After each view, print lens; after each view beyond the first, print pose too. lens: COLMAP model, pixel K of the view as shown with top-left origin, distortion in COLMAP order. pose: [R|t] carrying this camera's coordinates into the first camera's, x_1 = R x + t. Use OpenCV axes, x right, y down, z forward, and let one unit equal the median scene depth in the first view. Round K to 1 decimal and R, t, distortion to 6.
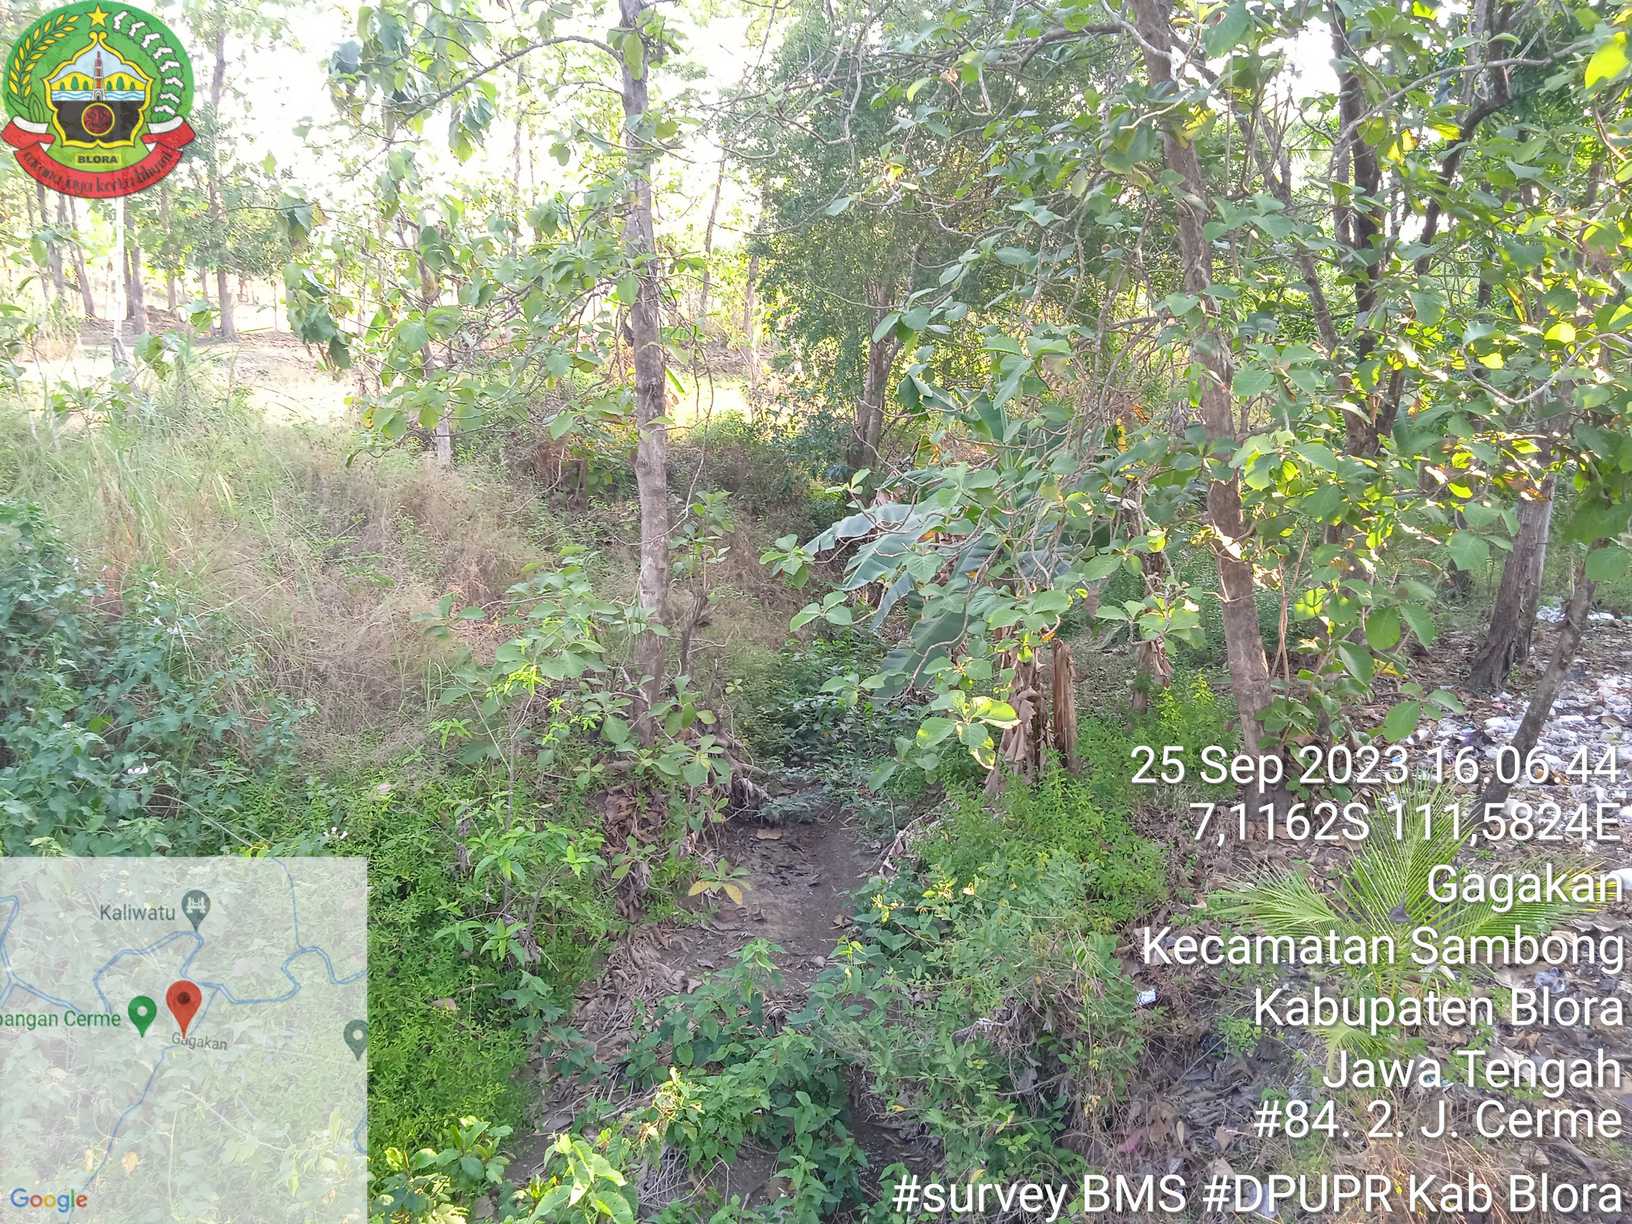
lens RADIAL K [[1327.5, 0, 816.0], [0, 1327.5, 617.3], [0, 0, 1]] dist [0.043967, -0.027278]
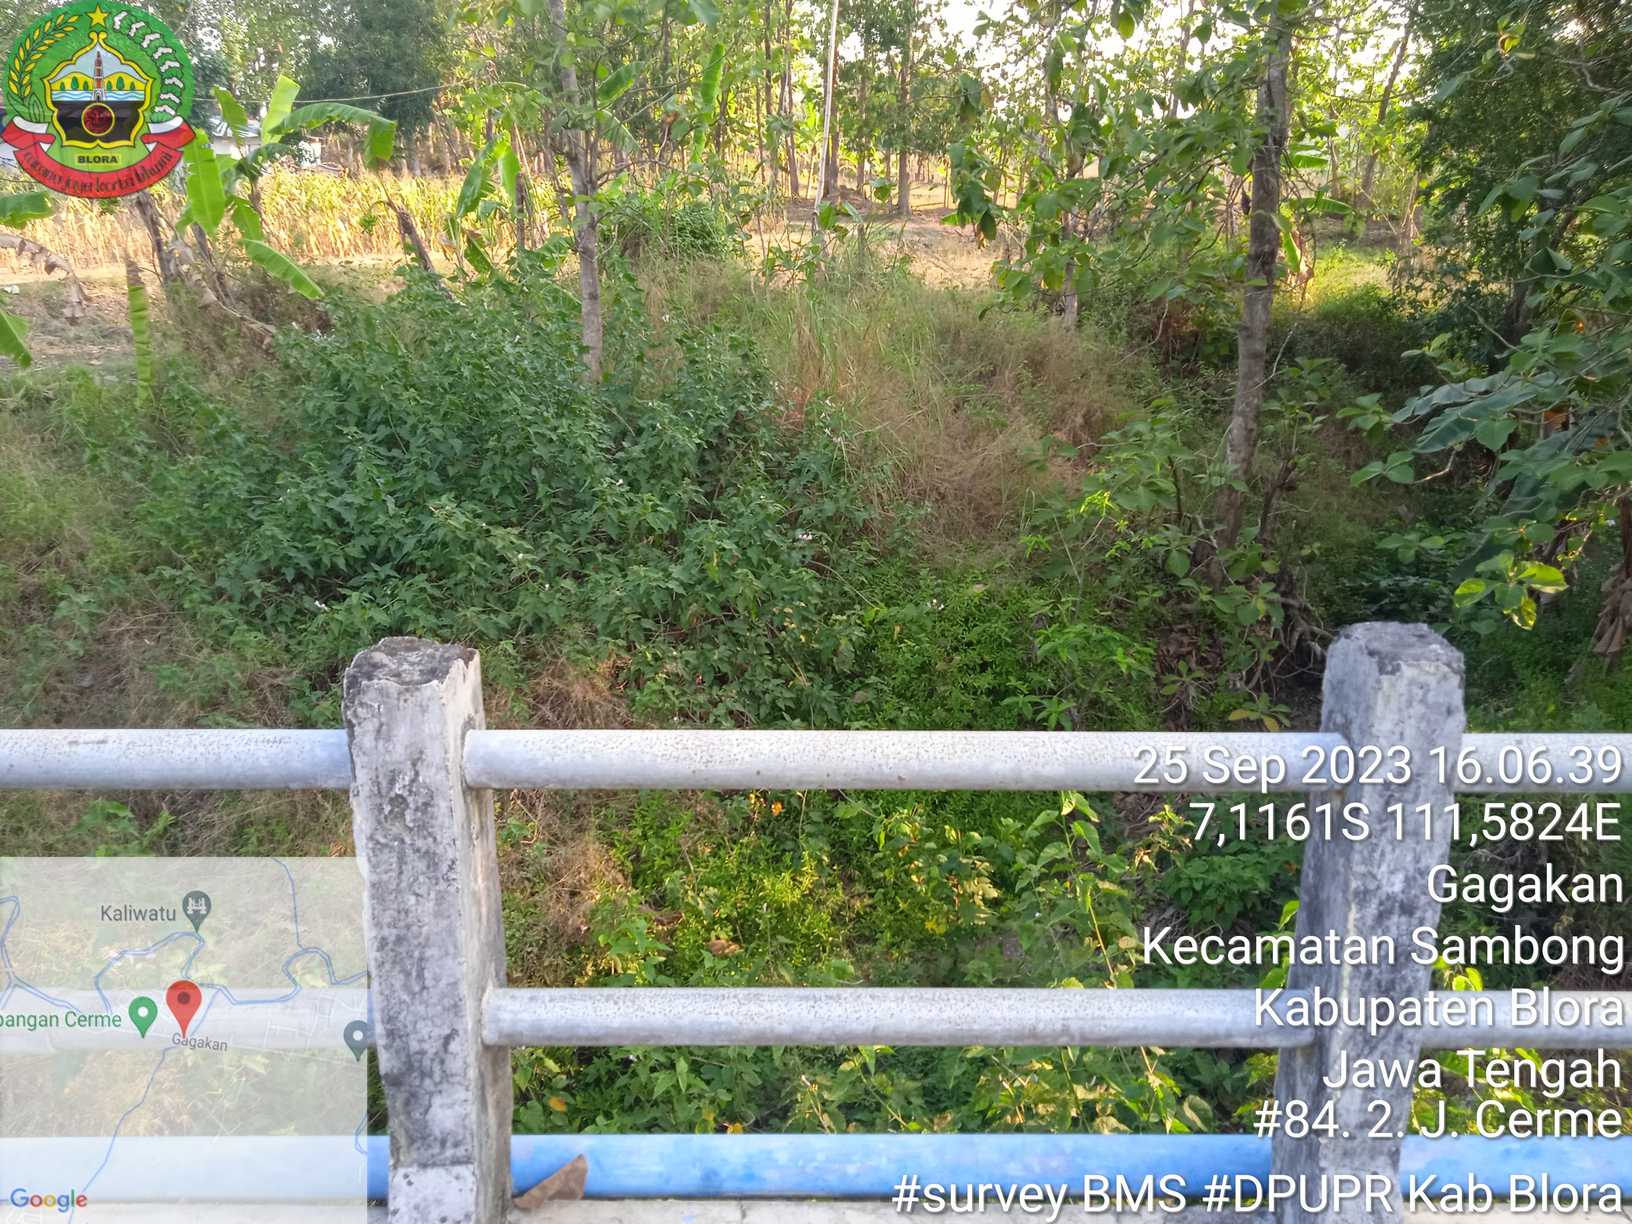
lens RADIAL K [[1327.5, 0, 813.4], [0, 1327.5, 612.4], [0, 0, 1]] dist [0.043967, -0.027278]
pose [[0.891357, 0.129921, -0.434285, 0.048576], [-0.093284, 0.990115, 0.104742, 0.026150], [0.443600, -0.052850, 0.894665, -0.103661]]
